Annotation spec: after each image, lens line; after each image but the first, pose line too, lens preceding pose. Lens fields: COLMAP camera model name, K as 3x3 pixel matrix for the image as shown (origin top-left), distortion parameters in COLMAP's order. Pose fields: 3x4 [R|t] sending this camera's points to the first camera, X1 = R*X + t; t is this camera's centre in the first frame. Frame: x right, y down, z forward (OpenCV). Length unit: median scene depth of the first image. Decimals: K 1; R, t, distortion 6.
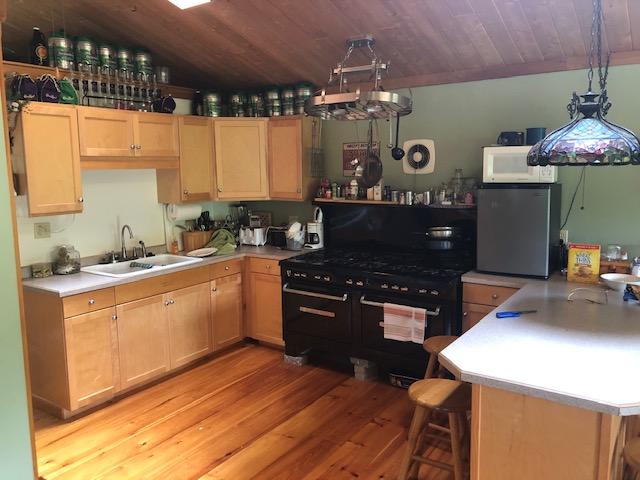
lens RADIAL K [[521.6, 0, 319.3], [0, 521.6, 235.6], [0, 0, 1]] dist [0.035004, -0.036165]
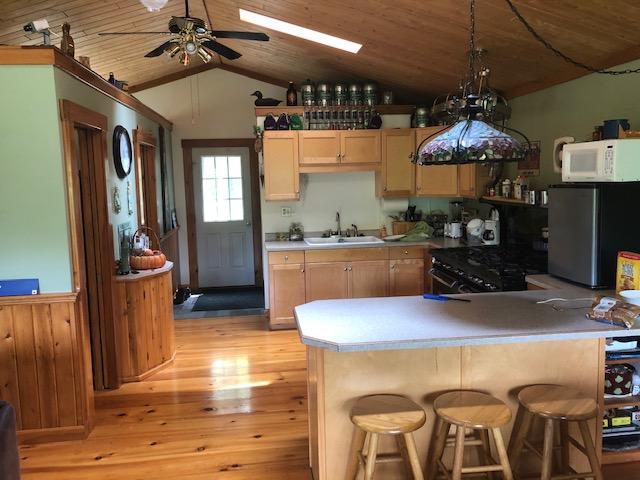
lens RADIAL K [[521.6, 0, 318.0], [0, 521.6, 241.5], [0, 0, 1]] dist [0.035004, -0.036165]
pose [[0.658680, 0.090332, -0.746981, 0.619518], [-0.086491, 0.995276, 0.044092, 0.002407], [0.747436, 0.035565, 0.663381, 0.034699]]
